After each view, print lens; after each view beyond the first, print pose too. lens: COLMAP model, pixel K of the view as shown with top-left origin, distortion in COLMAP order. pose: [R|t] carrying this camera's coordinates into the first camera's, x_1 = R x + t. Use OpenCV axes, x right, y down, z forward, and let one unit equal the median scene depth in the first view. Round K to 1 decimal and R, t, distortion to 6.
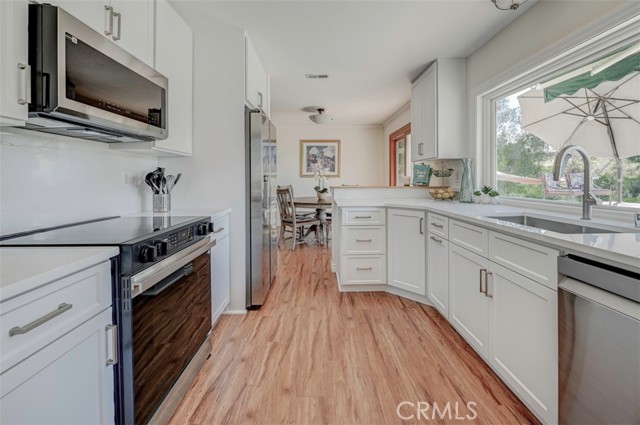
lens RADIAL K [[266.9, 0, 318.3], [0, 266.9, 178.3], [0, 0, 1]] dist [-0.009338, -0.000261]
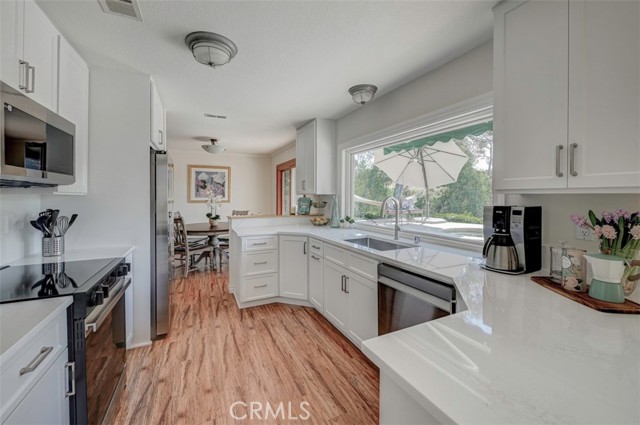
lens RADIAL K [[262.3, 0, 317.6], [0, 262.3, 194.7], [0, 0, 1]] dist [-0.006929, -0.000105]
pose [[0.907309, 0.005926, 0.420423, -0.095516], [-0.003690, 0.999974, -0.006131, -0.069999], [-0.420448, 0.004011, 0.907308, -0.190181]]
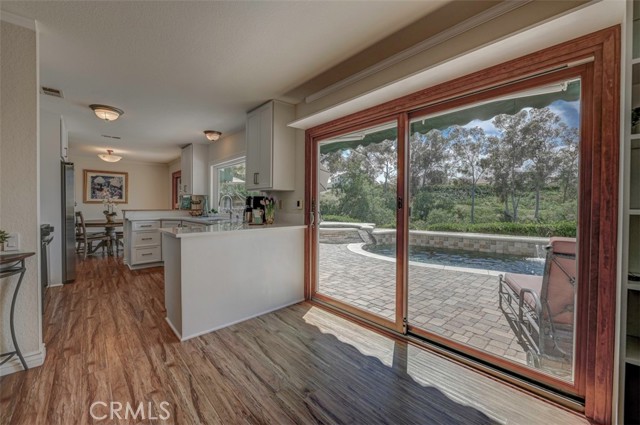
lens RADIAL K [[257.9, 0, 319.7], [0, 257.9, 209.1], [0, 0, 1]] dist [-0.006777, -0.000305]
pose [[0.741879, -0.001764, 0.670531, -0.129583], [-0.008910, 0.999882, 0.012489, -0.002675], [-0.670475, -0.015240, 0.741776, -1.081337]]
